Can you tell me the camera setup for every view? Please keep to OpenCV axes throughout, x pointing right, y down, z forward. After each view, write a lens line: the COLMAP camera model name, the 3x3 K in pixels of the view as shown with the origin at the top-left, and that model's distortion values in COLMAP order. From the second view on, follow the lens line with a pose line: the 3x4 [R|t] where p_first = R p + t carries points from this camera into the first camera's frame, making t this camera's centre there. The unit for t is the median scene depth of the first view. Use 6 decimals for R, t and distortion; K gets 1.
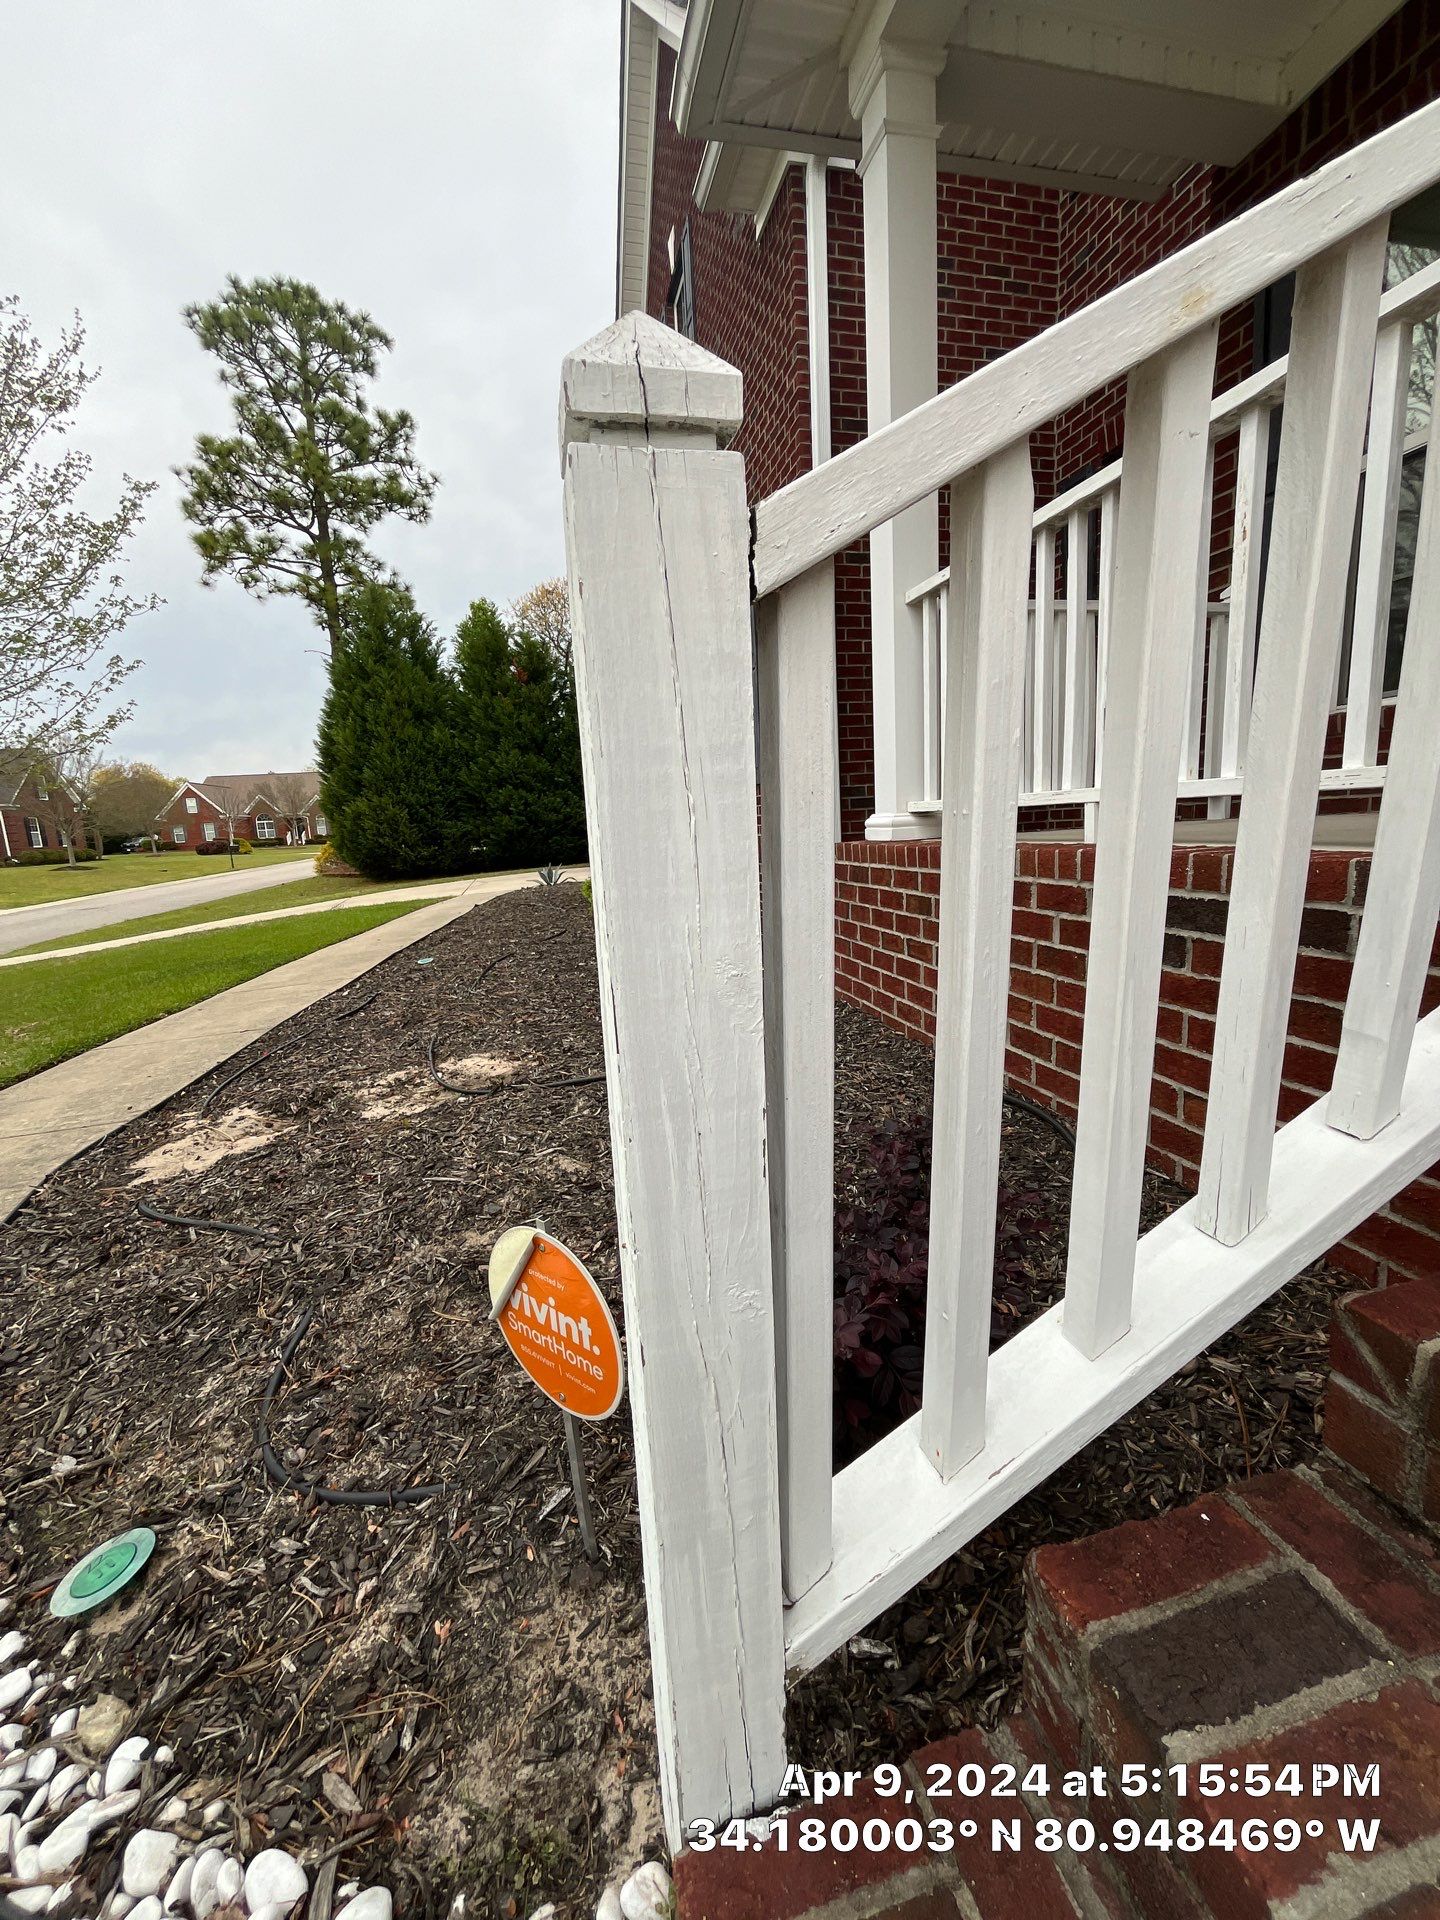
lens RADIAL K [[775.7, 0, 723.1], [0, 775.7, 961.1], [0, 0, 1]] dist [-0.002707, -0.000435]
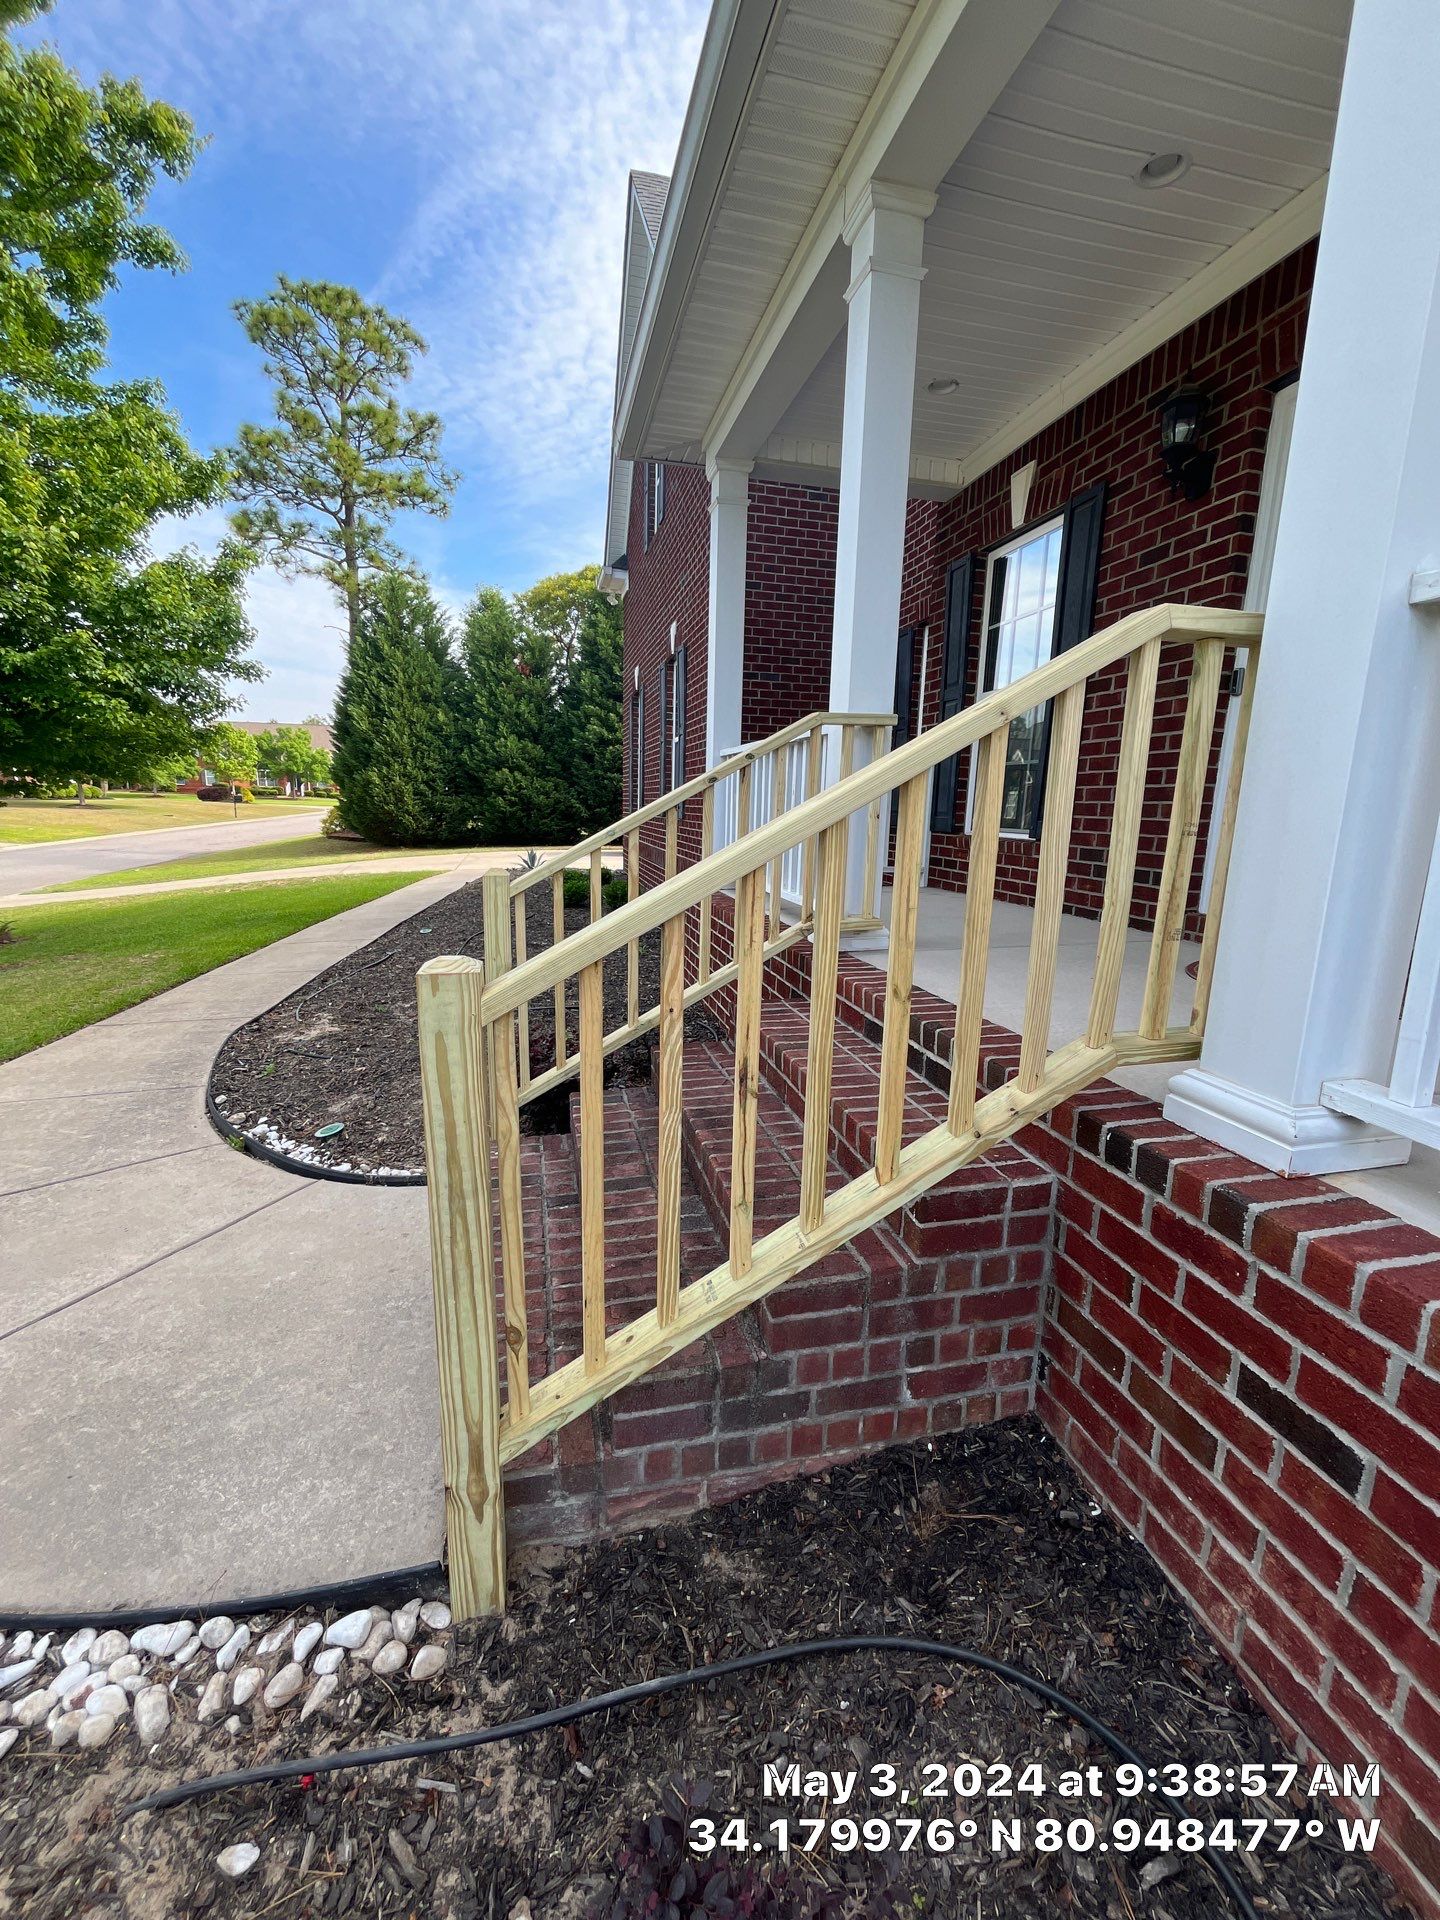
lens RADIAL K [[775.7, 0, 720.6], [0, 775.7, 957.2], [0, 0, 1]] dist [-0.002707, -0.000435]
pose [[0.997094, 0.075144, 0.012501, 0.033246], [-0.075375, 0.996972, 0.019129, -0.005346], [-0.011026, -0.020016, 0.999739, -0.102444]]
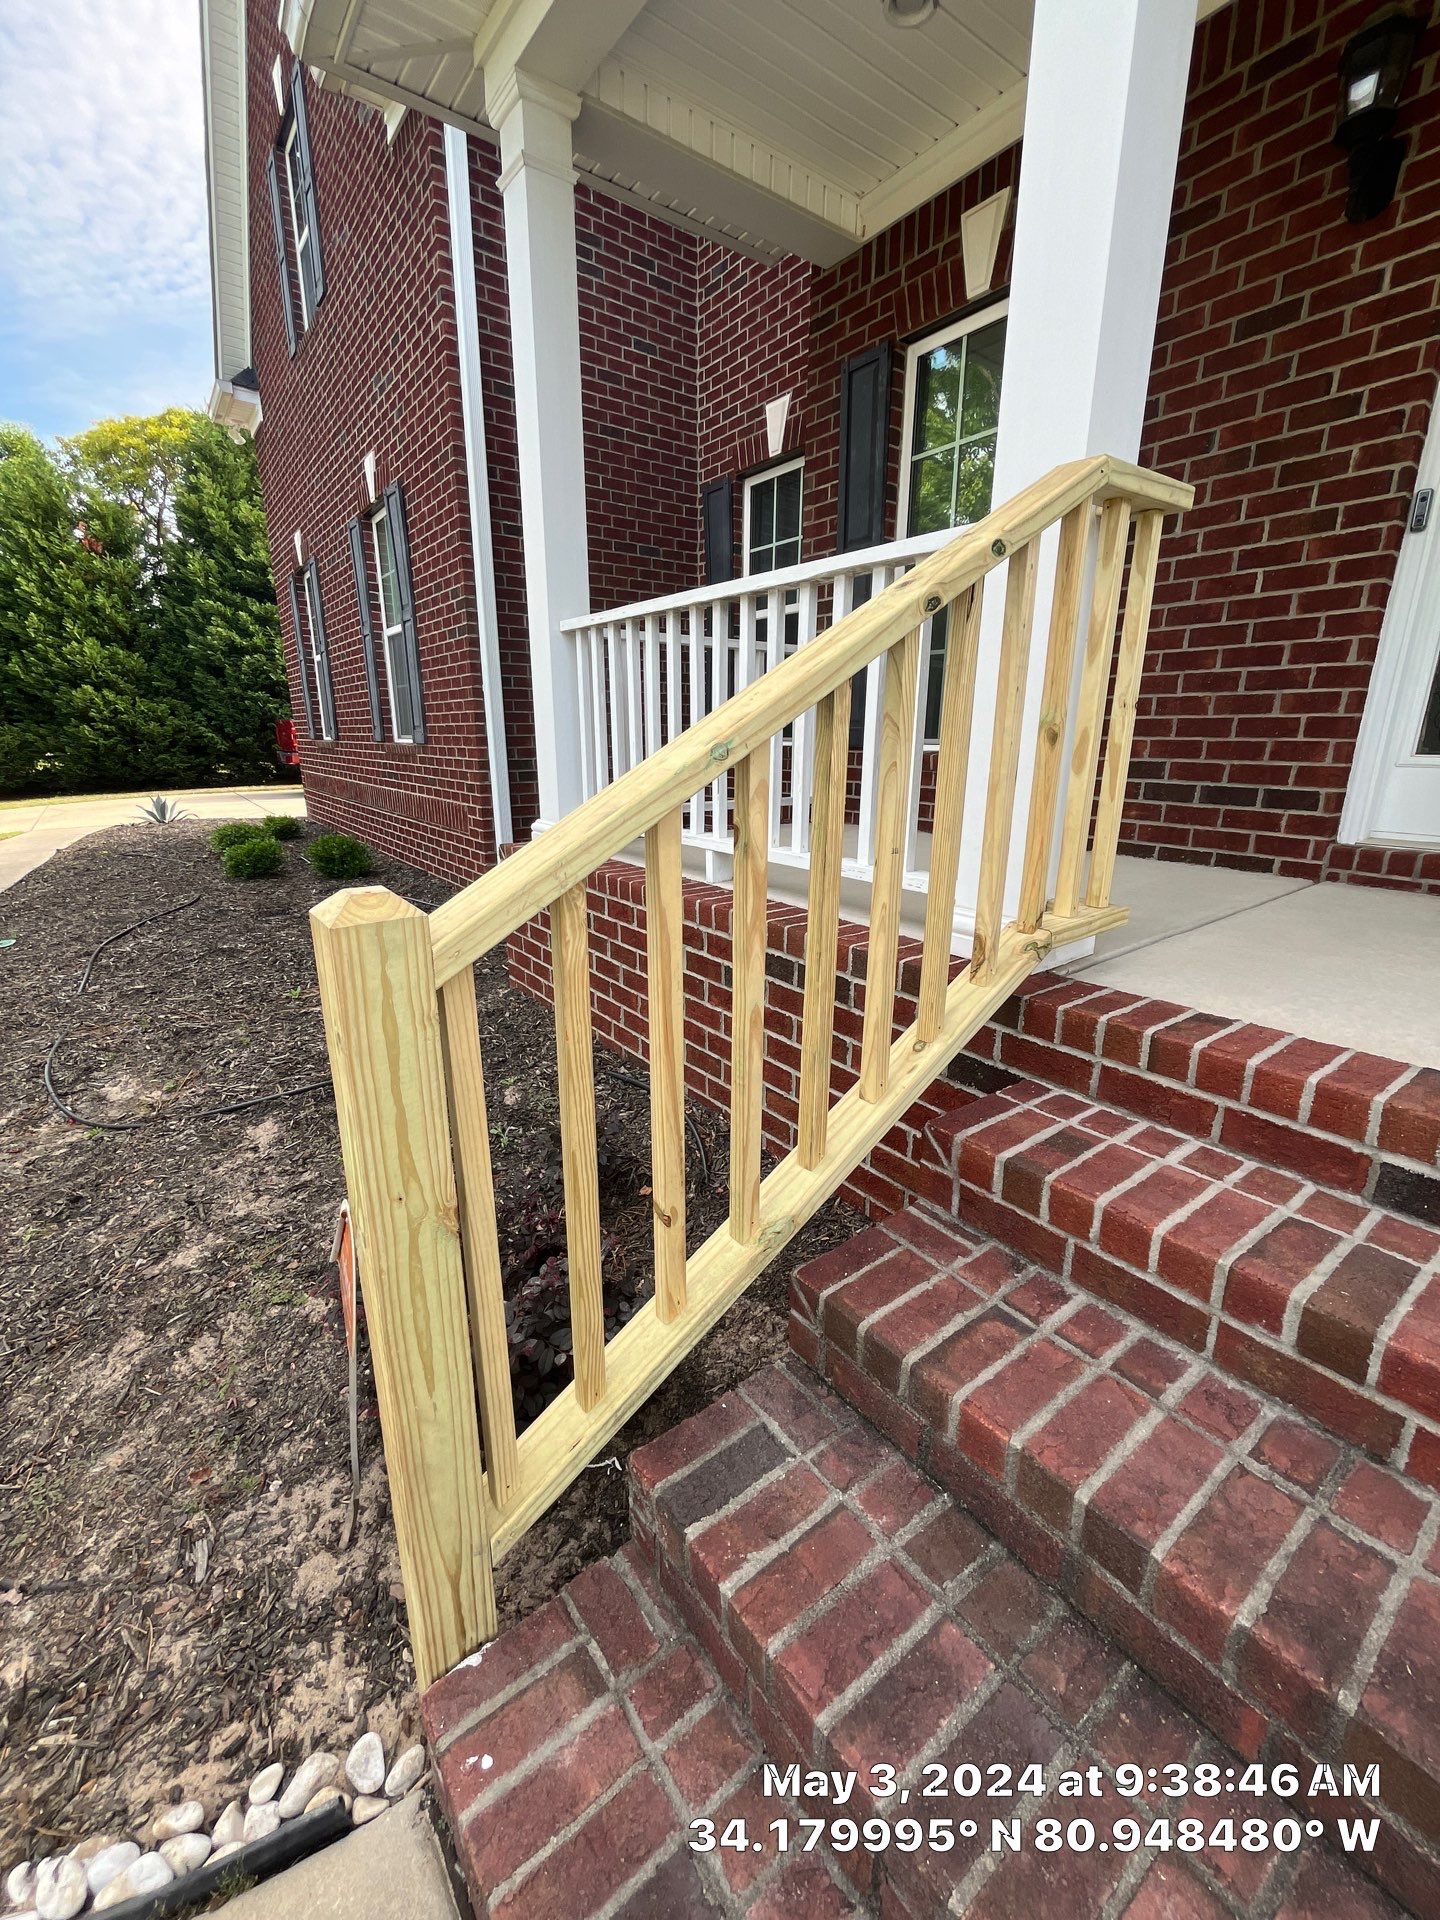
lens RADIAL K [[775.7, 0, 721.1], [0, 775.7, 960.0], [0, 0, 1]] dist [-0.002707, -0.000435]
pose [[0.918916, -0.054355, 0.390691, -0.000886], [0.015771, 0.994731, 0.101300, -0.014579], [-0.394139, -0.086925, 0.914931, -0.016371]]
